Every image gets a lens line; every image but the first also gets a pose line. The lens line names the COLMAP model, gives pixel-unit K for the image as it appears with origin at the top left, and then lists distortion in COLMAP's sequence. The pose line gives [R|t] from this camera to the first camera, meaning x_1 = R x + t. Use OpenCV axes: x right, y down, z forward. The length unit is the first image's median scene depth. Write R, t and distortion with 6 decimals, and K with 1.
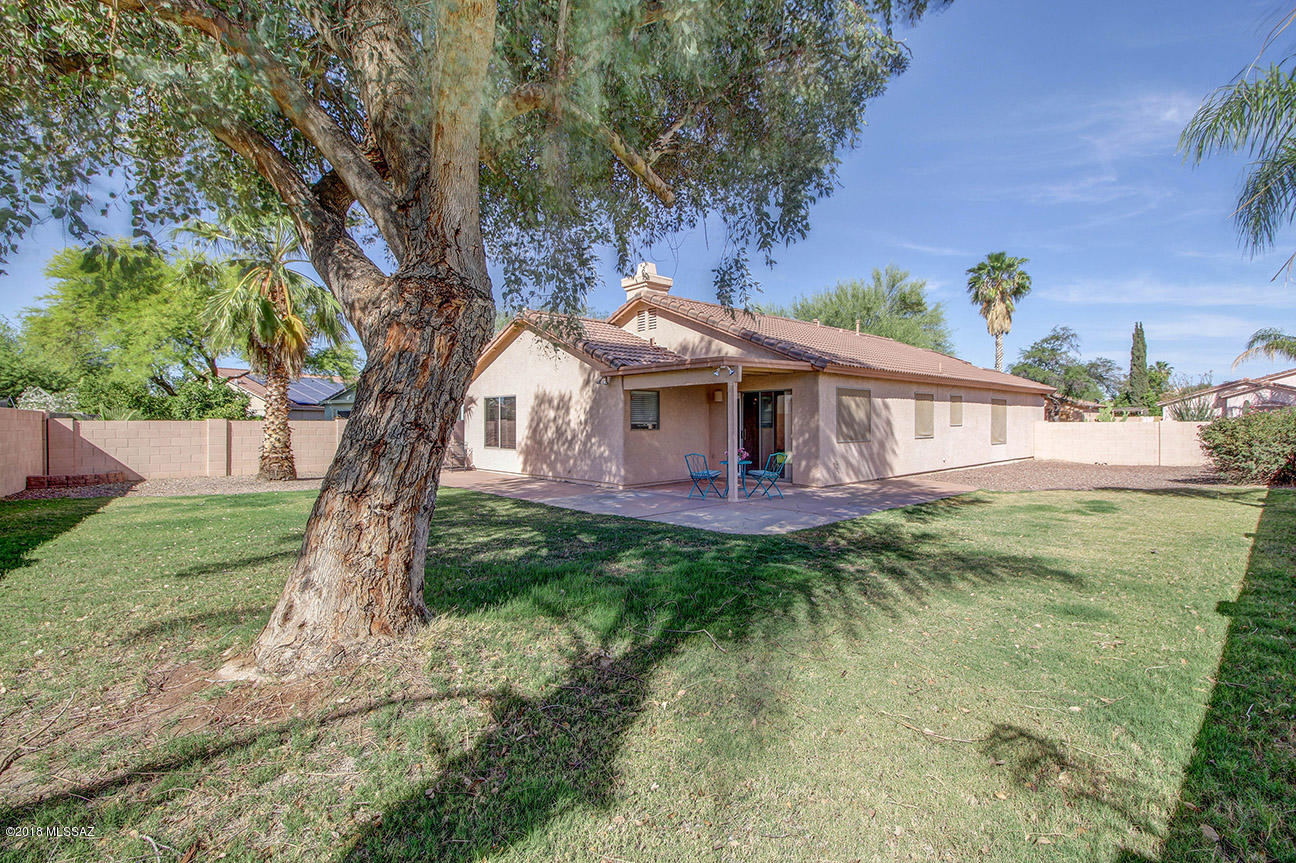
lens RADIAL K [[597.2, 0, 650.7], [0, 597.2, 427.4], [0, 0, 1]] dist [0.015628, 0.000604]
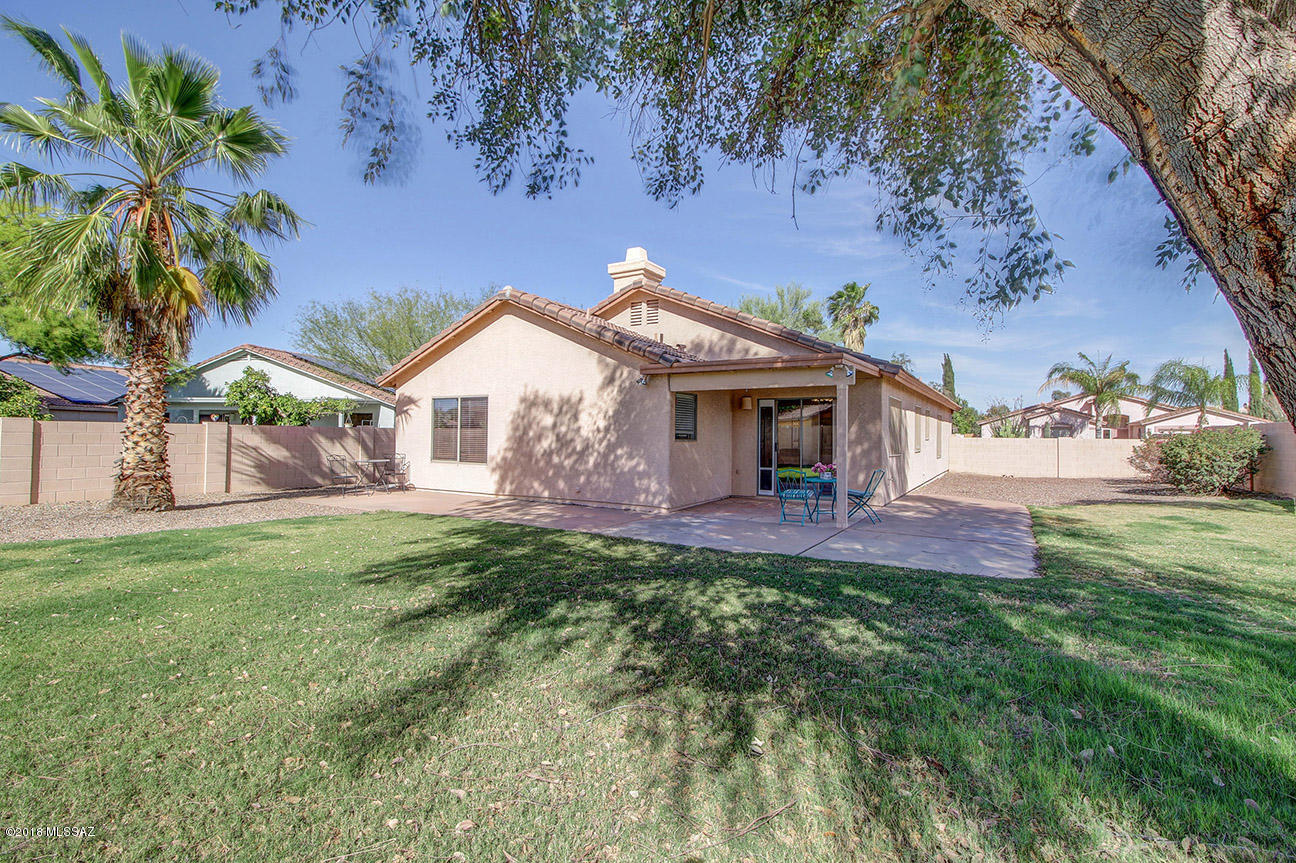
lens RADIAL K [[597.2, 0, 646.5], [0, 597.2, 437.5], [0, 0, 1]] dist [0.015628, 0.000604]
pose [[0.956814, 0.008946, 0.290565, -0.282229], [-0.006434, 0.999933, -0.009601, 0.009237], [-0.290631, 0.007317, 0.956807, 0.193630]]
